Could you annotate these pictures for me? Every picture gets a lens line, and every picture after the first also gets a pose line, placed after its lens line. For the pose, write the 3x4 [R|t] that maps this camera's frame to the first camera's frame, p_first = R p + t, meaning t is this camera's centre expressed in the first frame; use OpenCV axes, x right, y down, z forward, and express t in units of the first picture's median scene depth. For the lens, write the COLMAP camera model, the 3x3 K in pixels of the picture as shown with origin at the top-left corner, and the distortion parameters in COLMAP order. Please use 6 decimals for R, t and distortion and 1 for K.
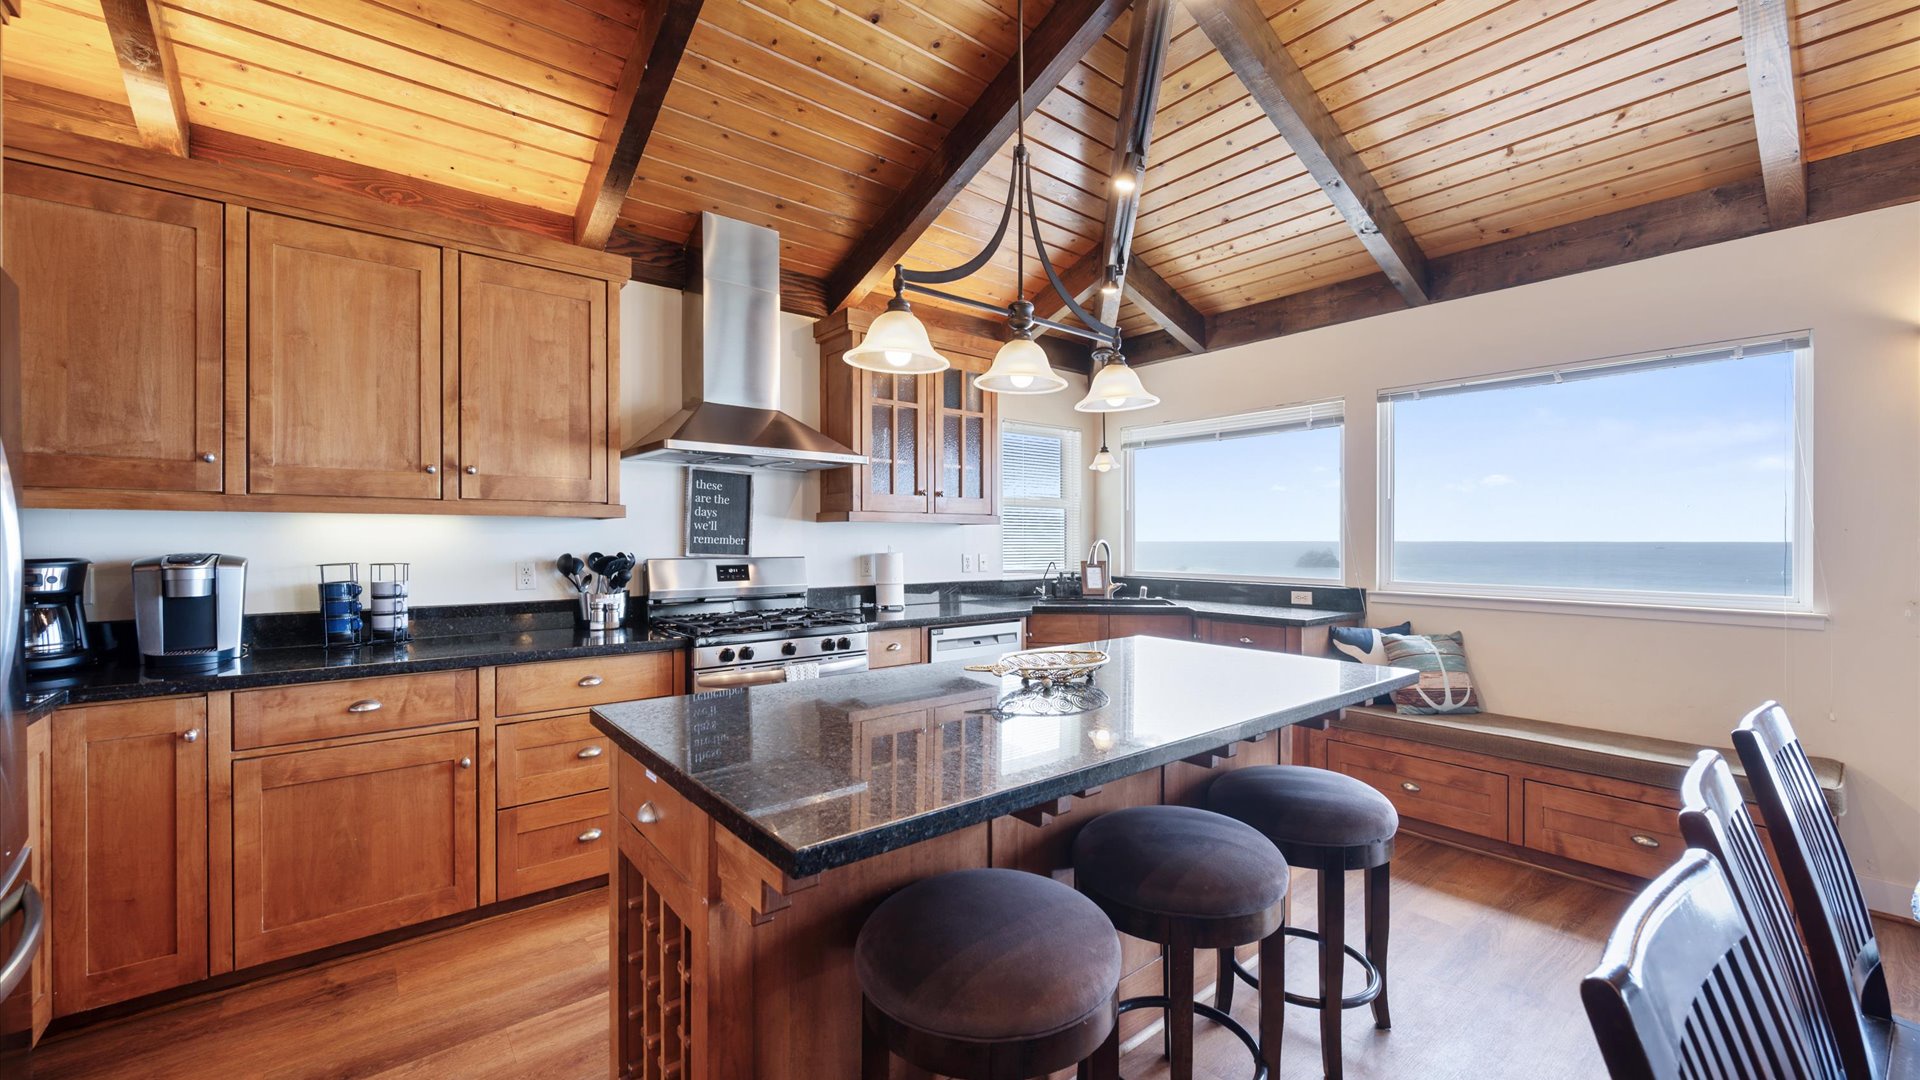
lens RADIAL K [[748.1, 0, 962.2], [0, 748.1, 542.5], [0, 0, 1]] dist [-0.002884, 0.000343]
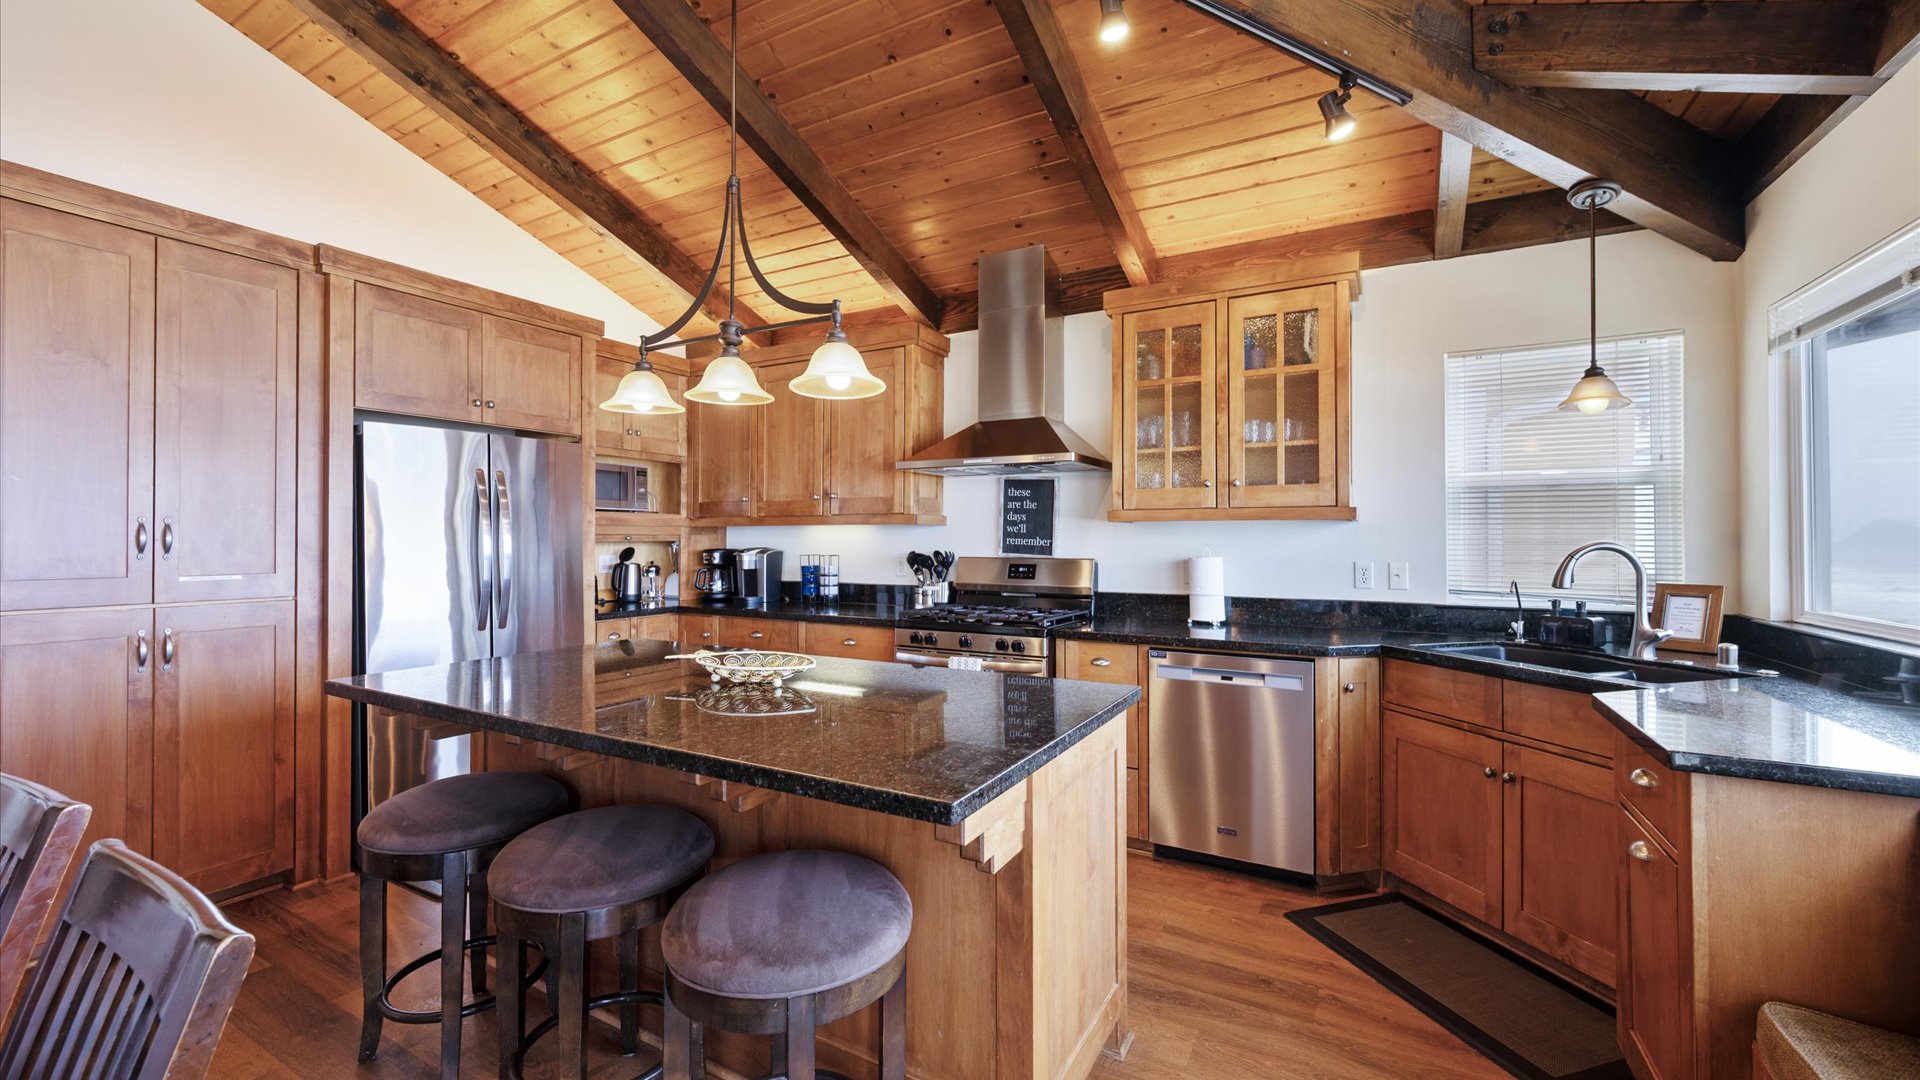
lens RADIAL K [[748.1, 0, 951.9], [0, 748.1, 537.0], [0, 0, 1]] dist [-0.002884, 0.000343]
pose [[0.369004, -0.000276, -0.929428, 0.757391], [-0.002073, 0.999997, -0.001120, -0.009417], [0.929426, 0.002339, 0.369002, 0.565755]]
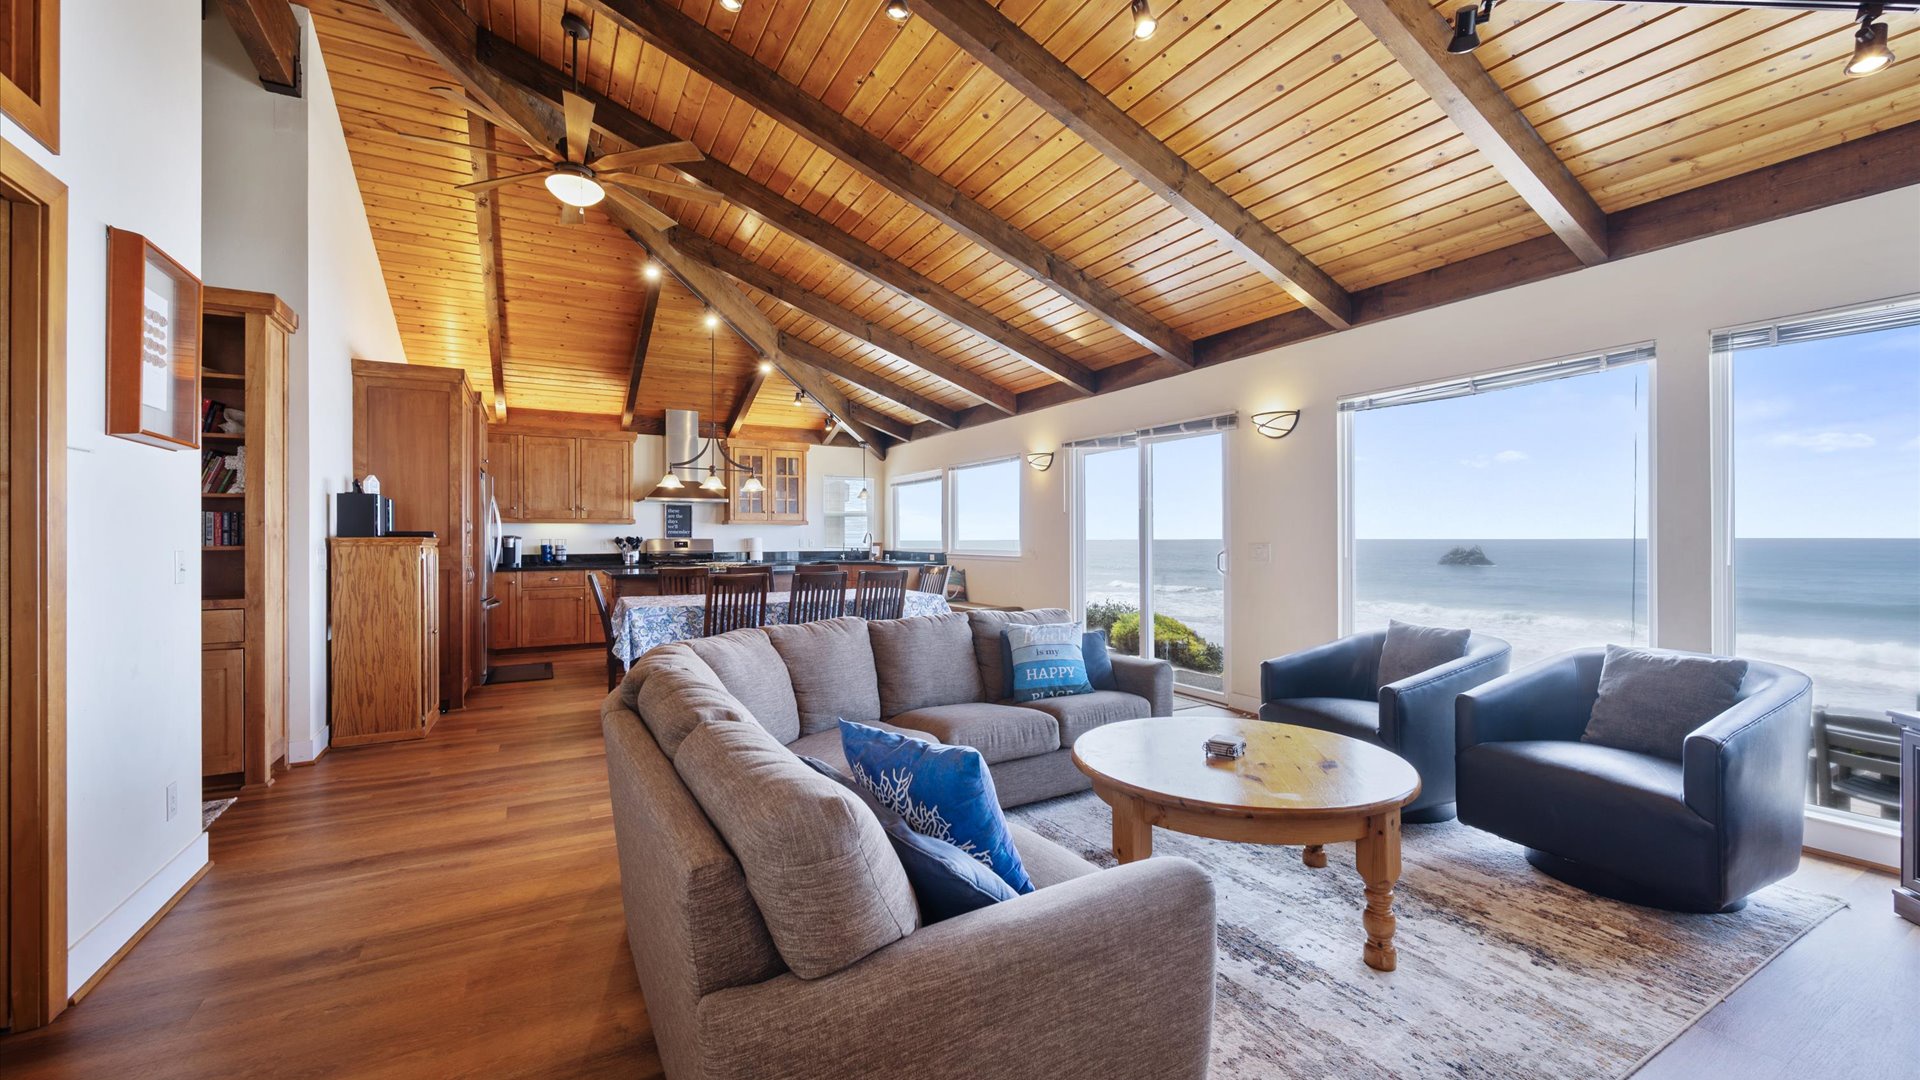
lens RADIAL K [[748.1, 0, 947.1], [0, 748.1, 534.1], [0, 0, 1]] dist [-0.002884, 0.000343]
pose [[0.983853, 0.000379, -0.178978, 1.175643], [-0.000703, 0.999998, -0.001745, 0.009470], [0.178977, 0.001843, 0.983852, -1.517937]]
